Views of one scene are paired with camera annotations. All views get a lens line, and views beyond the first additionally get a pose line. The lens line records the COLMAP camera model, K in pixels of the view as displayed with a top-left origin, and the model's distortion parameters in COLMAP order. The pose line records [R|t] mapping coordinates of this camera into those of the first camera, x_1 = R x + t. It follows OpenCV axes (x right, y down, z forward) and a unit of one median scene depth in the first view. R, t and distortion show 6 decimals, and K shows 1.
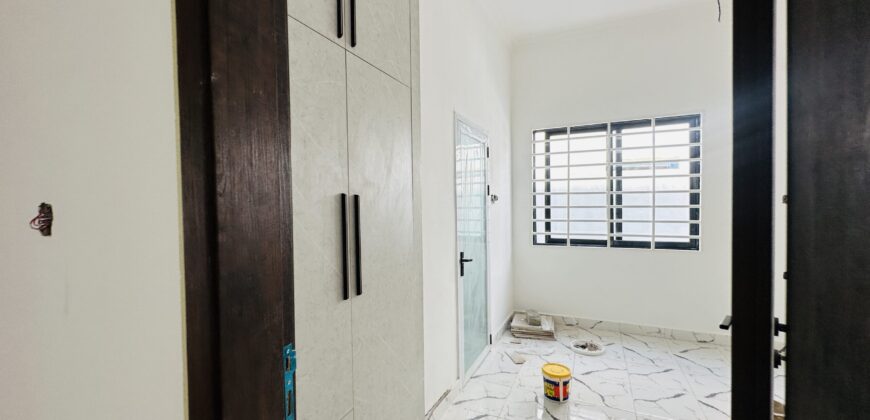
lens RADIAL K [[348.2, 0, 434.9], [0, 348.2, 216.6], [0, 0, 1]] dist [-0.002675, 0.001268]
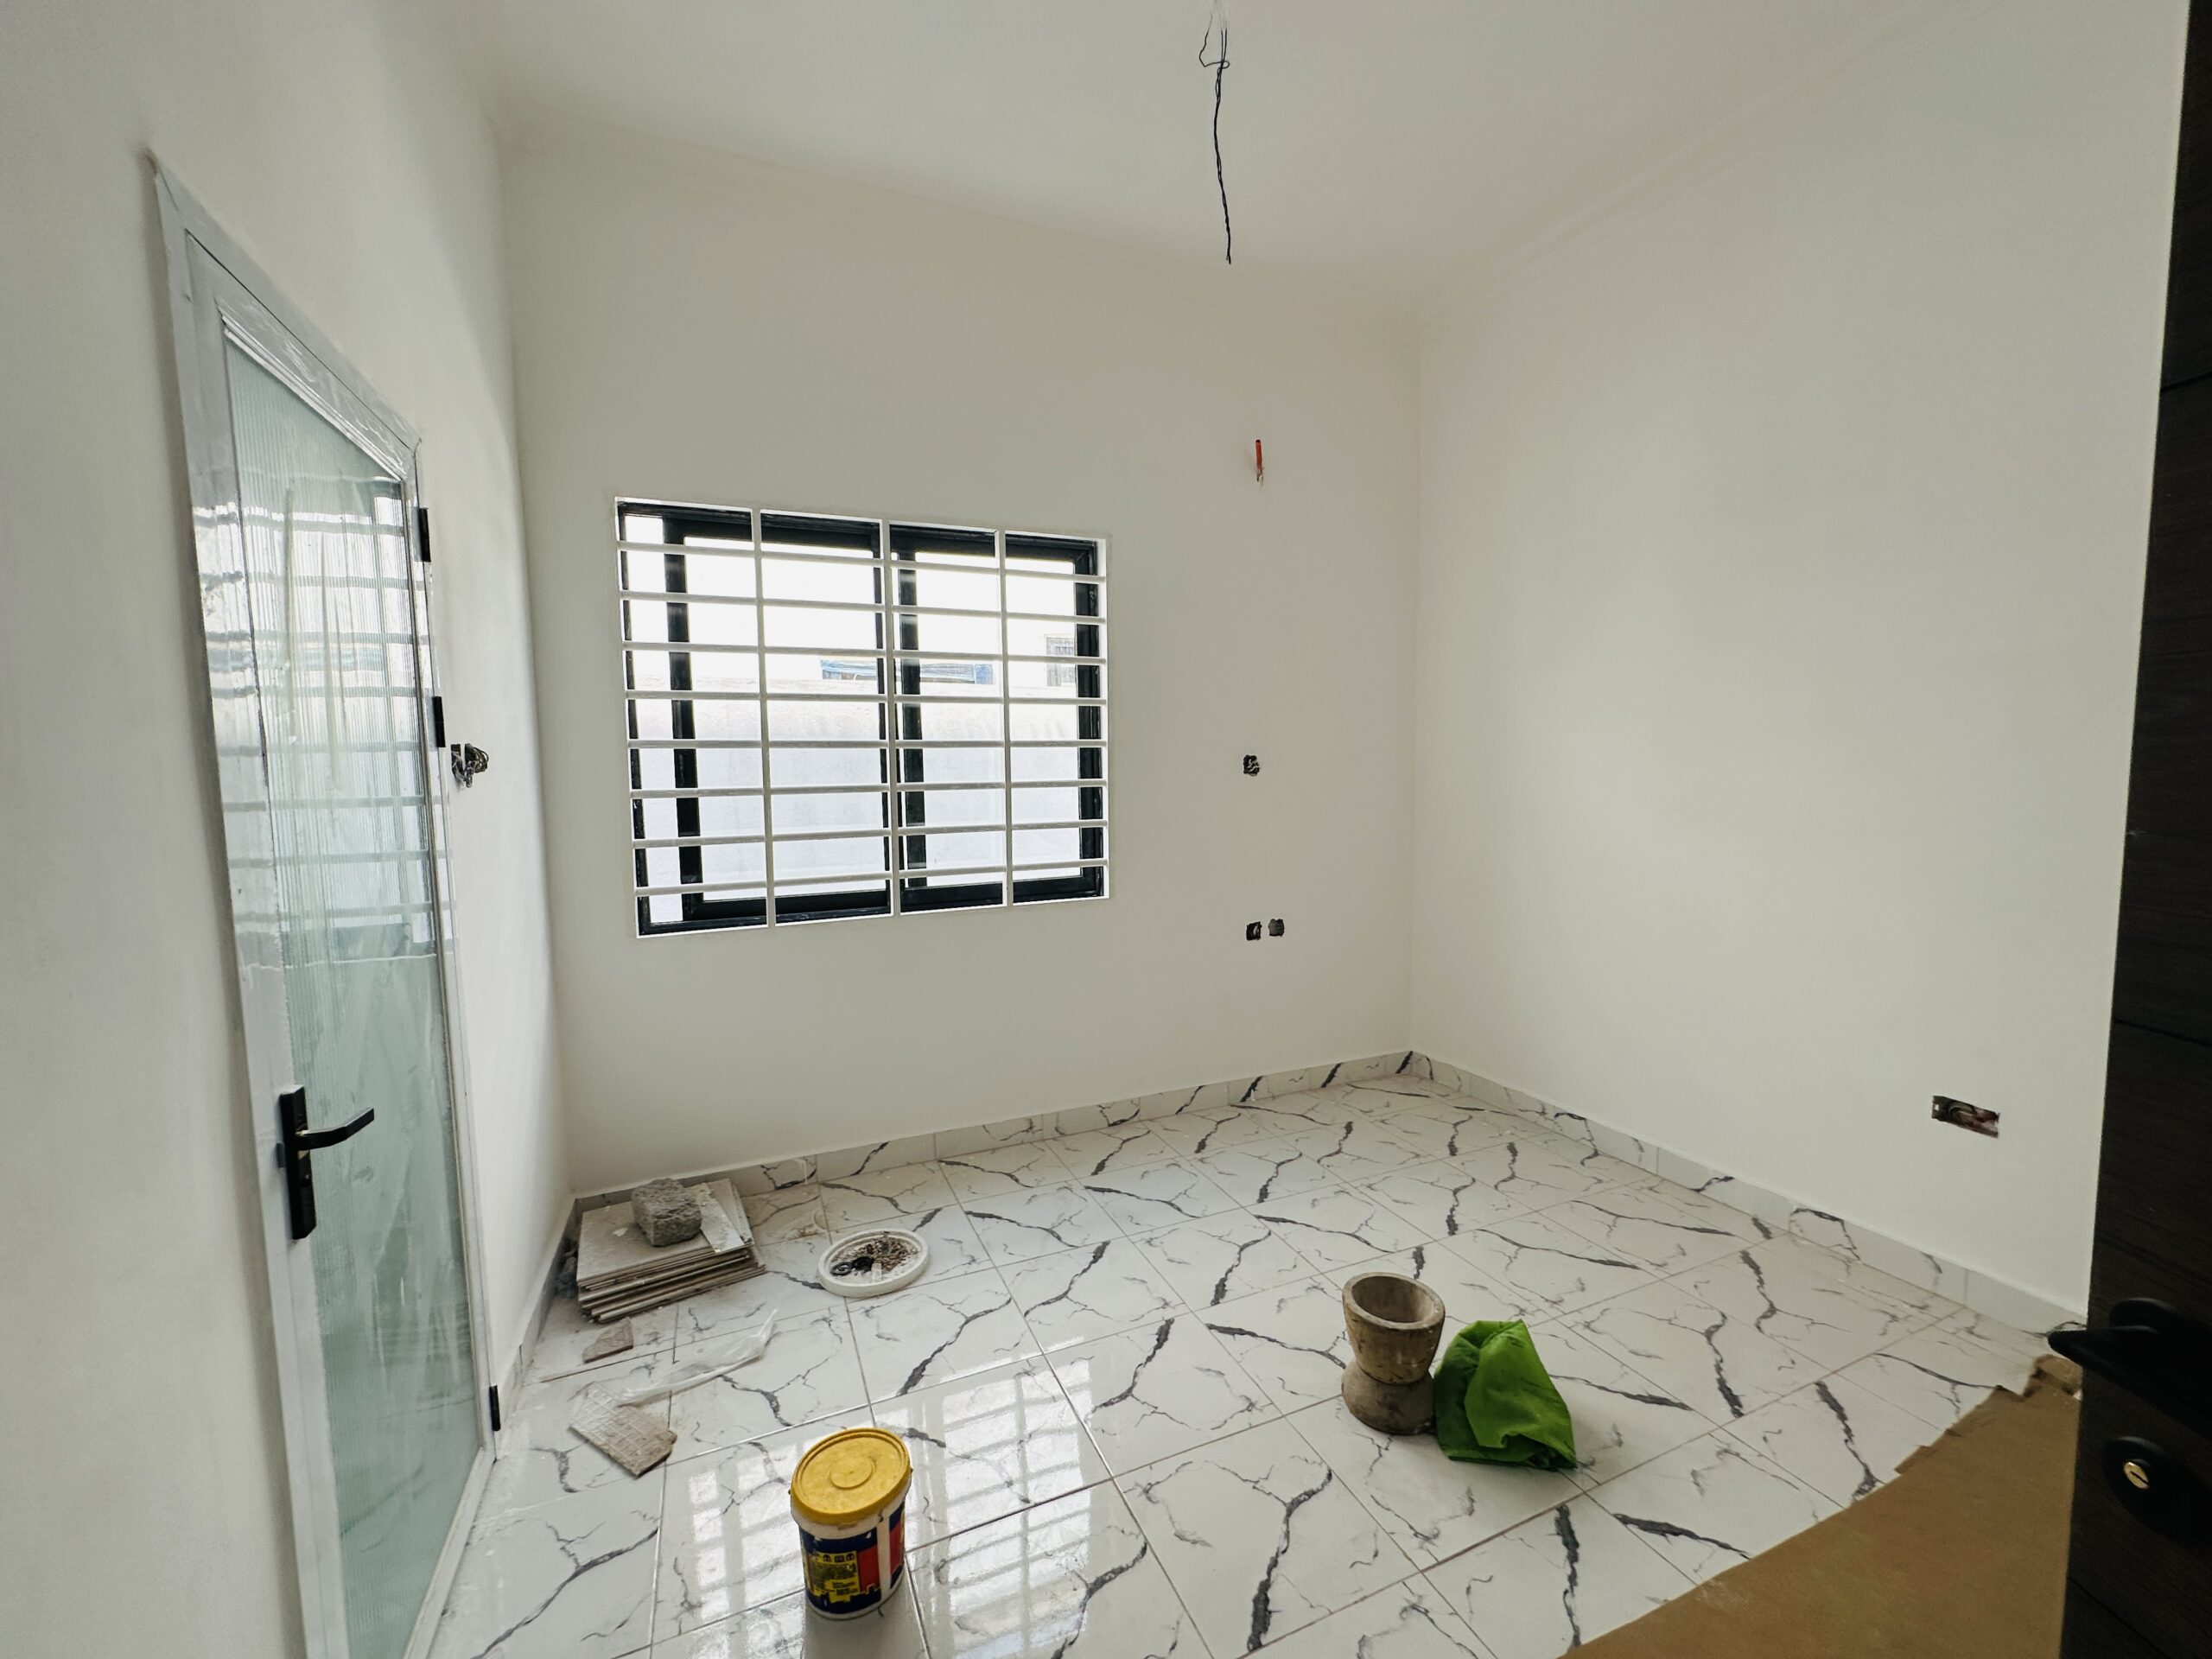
lens RADIAL K [[886.8, 0, 1104.8], [0, 886.8, 830.0], [0, 0, 1]] dist [-0.002172, 0.000886]
pose [[0.668812, -0.054961, 0.741397, 0.023145], [0.034793, 0.998485, 0.042632, -0.018857], [-0.742617, -0.002717, 0.669711, 0.321169]]
